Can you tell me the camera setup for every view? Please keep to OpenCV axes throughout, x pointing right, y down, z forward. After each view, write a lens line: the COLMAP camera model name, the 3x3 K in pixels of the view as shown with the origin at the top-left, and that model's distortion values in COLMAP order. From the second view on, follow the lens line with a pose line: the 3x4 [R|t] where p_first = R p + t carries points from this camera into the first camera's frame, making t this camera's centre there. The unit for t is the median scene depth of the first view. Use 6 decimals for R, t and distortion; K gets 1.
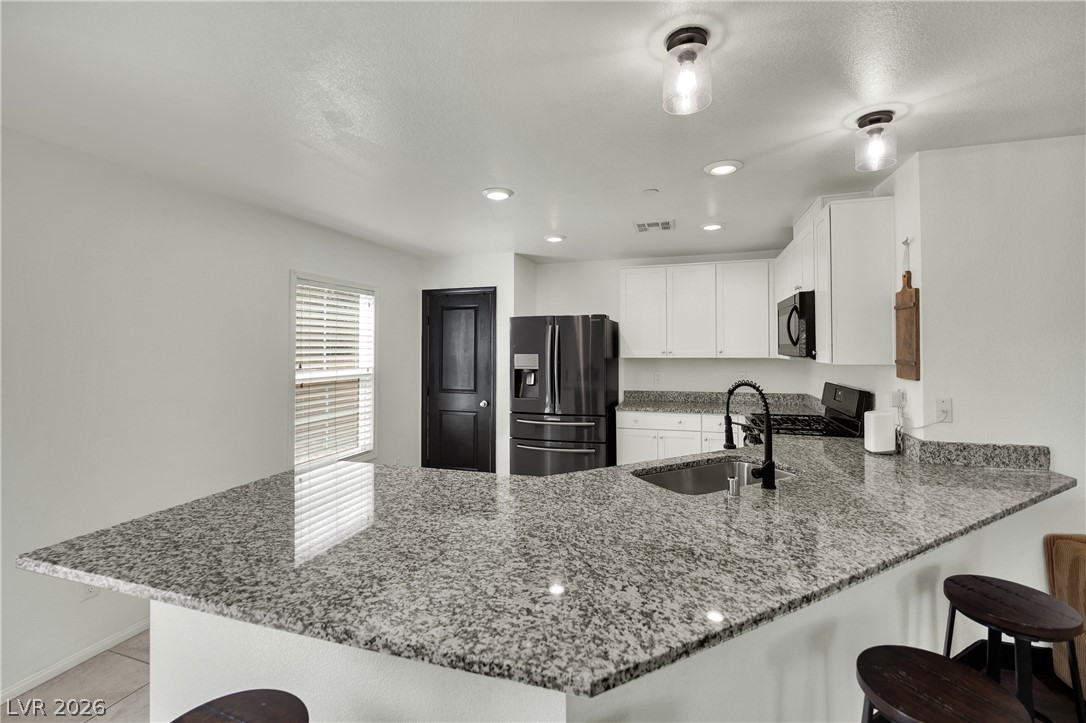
lens RADIAL K [[454.8, 0, 545.9], [0, 454.8, 344.5], [0, 0, 1]] dist [-0.018486, -0.000074]
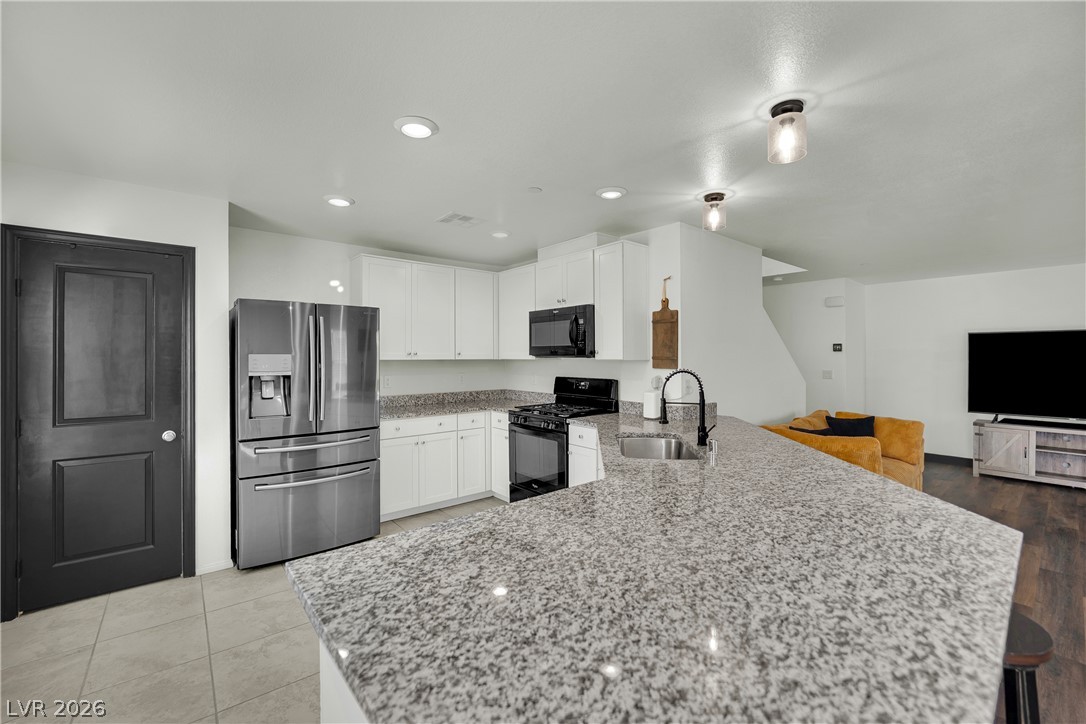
lens RADIAL K [[450.2, 0, 538.6], [0, 450.2, 358.5], [0, 0, 1]] dist [-0.021008, -0.000073]
pose [[0.547129, 0.001549, 0.837047, -0.894910], [-0.010119, 0.999937, 0.004764, 0.048898], [-0.836987, -0.011077, 0.547111, 0.652793]]
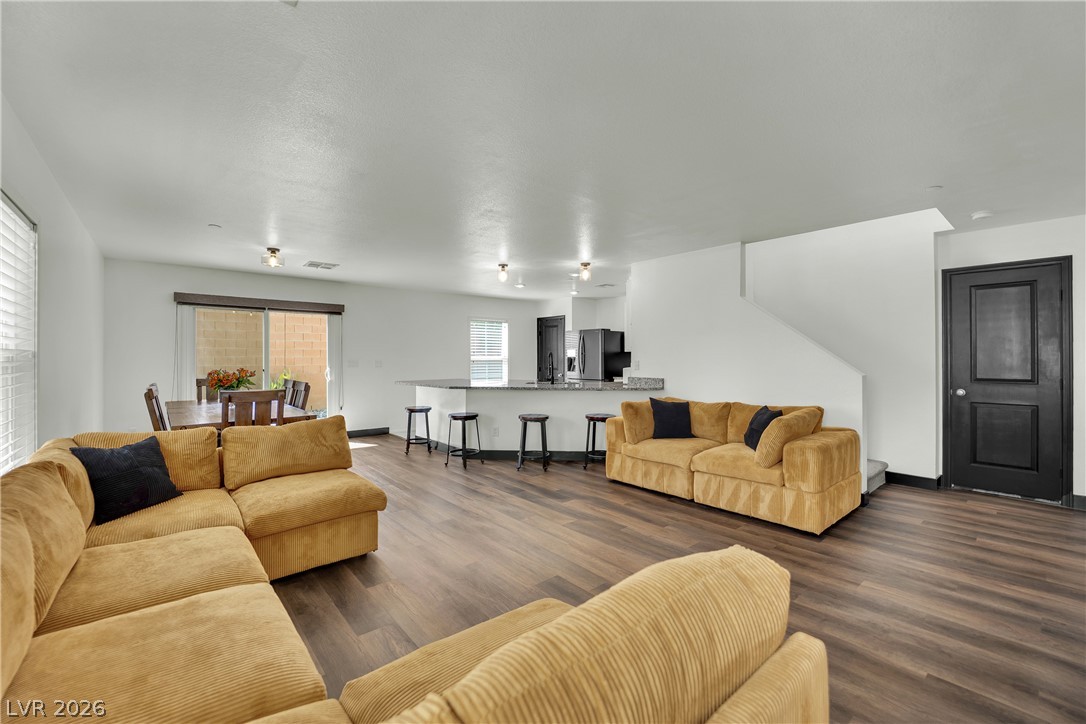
lens RADIAL K [[450.2, 0, 538.6], [0, 450.2, 358.5], [0, 0, 1]] dist [-0.021008, -0.000073]
pose [[0.838918, 0.001631, -0.544255, 2.260261], [0.006442, 0.999896, 0.012926, 0.093466], [0.544220, -0.014350, 0.838820, -1.847754]]
